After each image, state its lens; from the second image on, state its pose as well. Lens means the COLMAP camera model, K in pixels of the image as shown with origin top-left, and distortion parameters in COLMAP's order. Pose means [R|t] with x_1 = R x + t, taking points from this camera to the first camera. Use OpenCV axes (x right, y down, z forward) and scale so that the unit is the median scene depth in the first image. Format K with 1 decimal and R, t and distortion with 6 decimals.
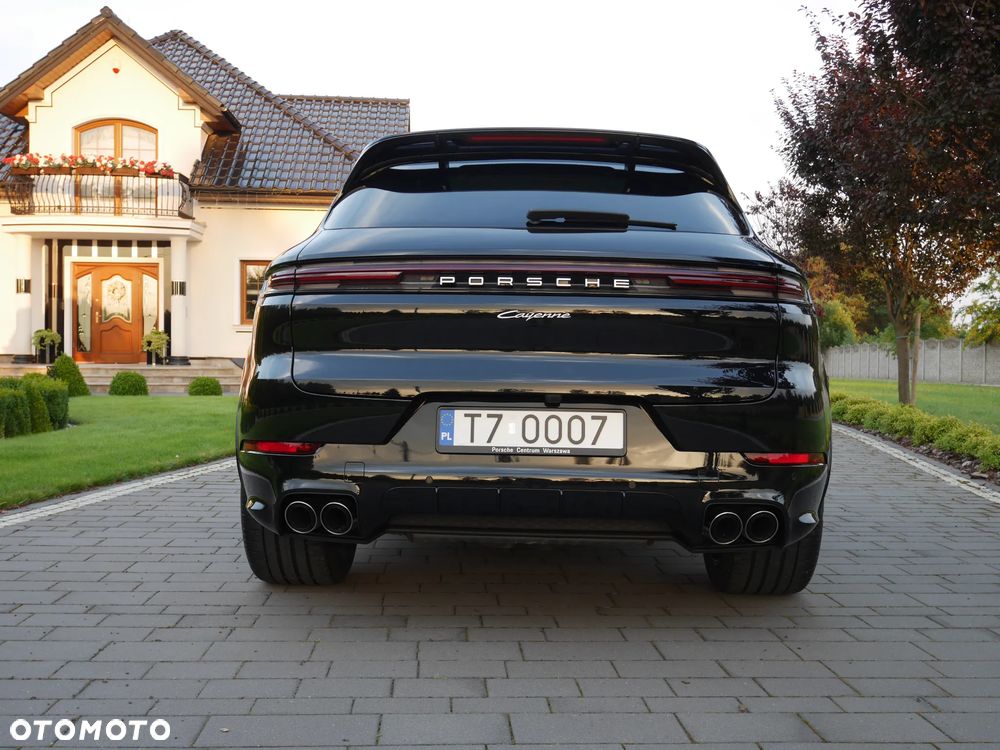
lens RADIAL K [[1054.5, 0, 496.5], [0, 1054.5, 374.5], [0, 0, 1]] dist [0.001891, -0.008985]
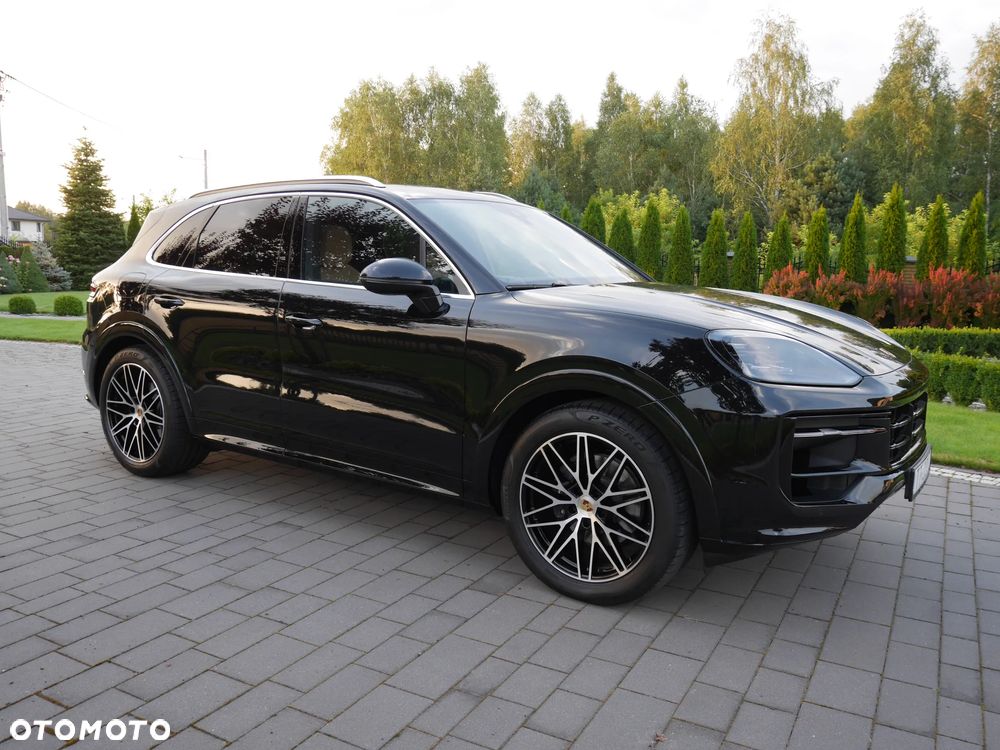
lens RADIAL K [[824.8, 0, 494.4], [0, 824.8, 376.7], [0, 0, 1]] dist [-0.018046, 0.009338]
pose [[-0.534114, 0.095296, -0.840024, 0.181419], [-0.047137, 0.988724, 0.142137, -0.025720], [0.844097, 0.115514, -0.523599, 0.371117]]
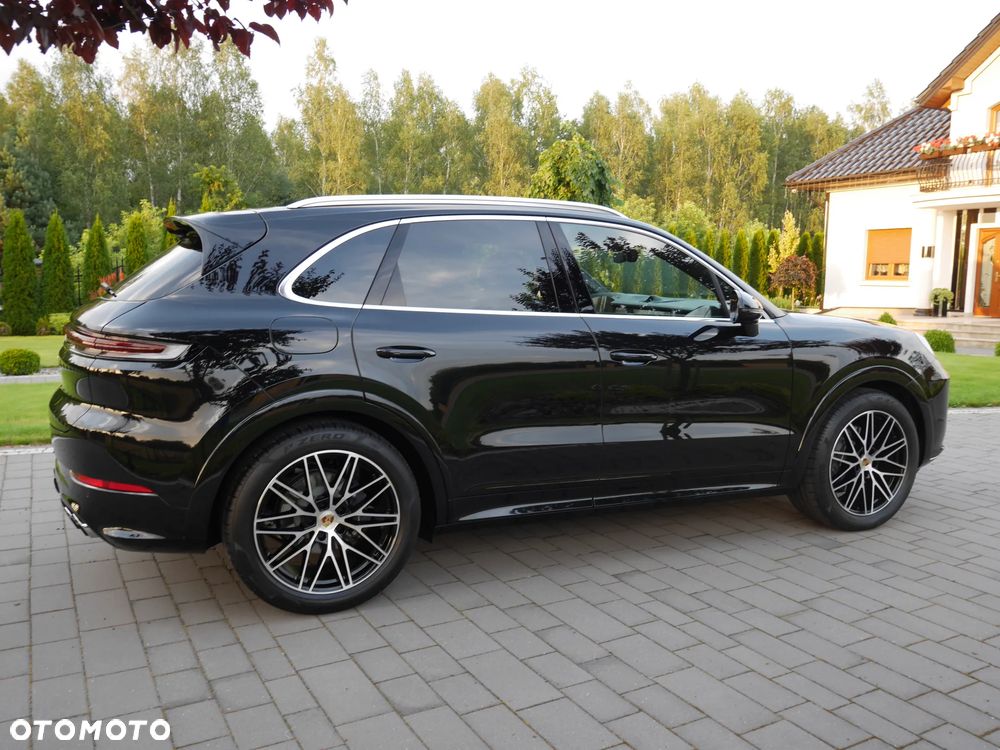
lens RADIAL K [[824.8, 0, 494.4], [0, 824.8, 376.7], [0, 0, 1]] dist [-0.018046, 0.009338]
pose [[0.441326, 0.101911, -0.891541, 0.192467], [-0.027950, 0.994609, 0.099857, -0.022425], [0.896912, -0.019151, 0.441795, 0.140028]]
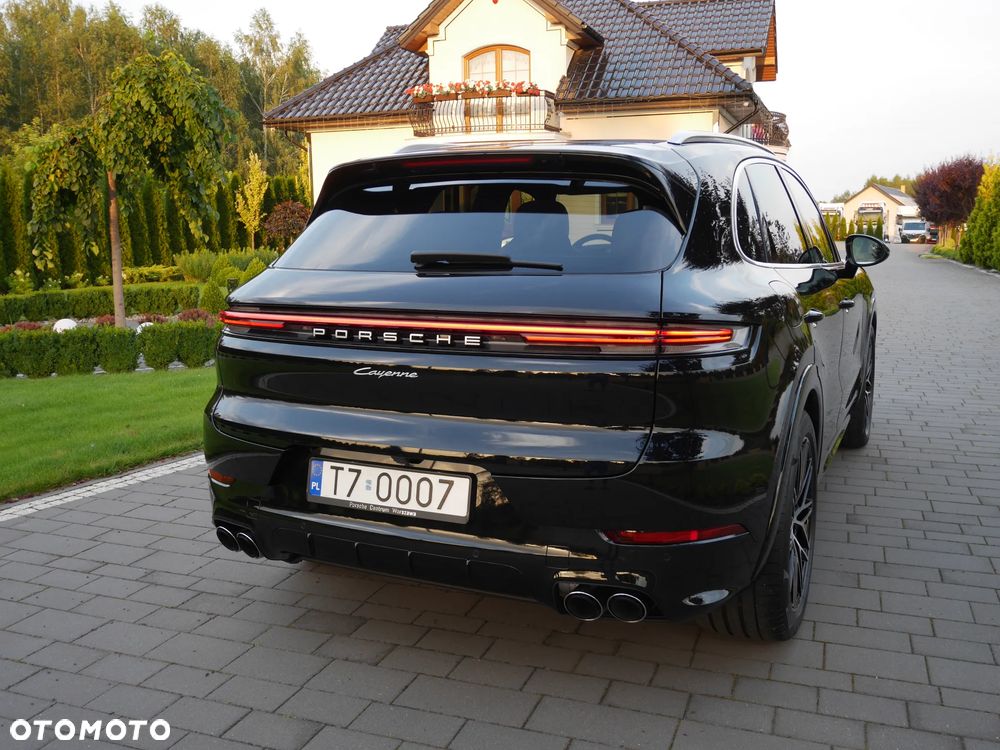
lens RADIAL K [[931.4, 0, 496.1], [0, 931.4, 376.1], [0, 0, 1]] dist [-0.005555, -0.000267]
pose [[0.915964, 0.039774, -0.399283, 0.063662], [0.015458, 0.990839, 0.134160, -0.022503], [0.400962, -0.129058, 0.906959, 0.035113]]
